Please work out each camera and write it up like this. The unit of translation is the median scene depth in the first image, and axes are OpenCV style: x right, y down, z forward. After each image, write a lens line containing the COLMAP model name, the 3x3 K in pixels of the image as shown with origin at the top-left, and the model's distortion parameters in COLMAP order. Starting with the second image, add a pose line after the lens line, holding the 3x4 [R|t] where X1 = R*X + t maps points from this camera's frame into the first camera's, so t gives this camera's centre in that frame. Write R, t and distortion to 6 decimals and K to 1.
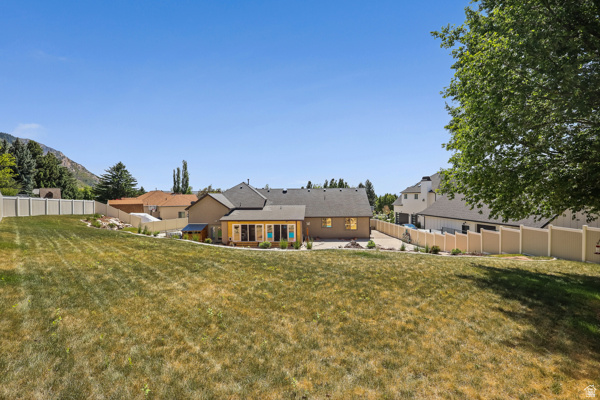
lens RADIAL K [[287.7, 0, 301.0], [0, 287.7, 199.4], [0, 0, 1]] dist [-0.005715, 0.001006]
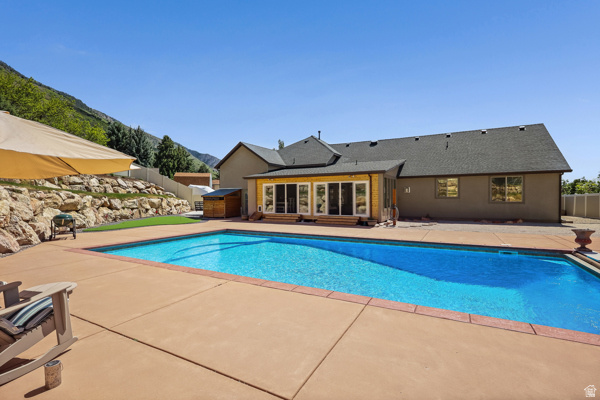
lens RADIAL K [[287.7, 0, 296.7], [0, 287.7, 200.1], [0, 0, 1]] dist [-0.005715, 0.001006]
pose [[0.895648, 0.006104, -0.444721, 0.077885], [-0.008002, 0.999965, -0.002392, 0.107100], [0.444691, 0.005701, 0.895666, 0.449077]]
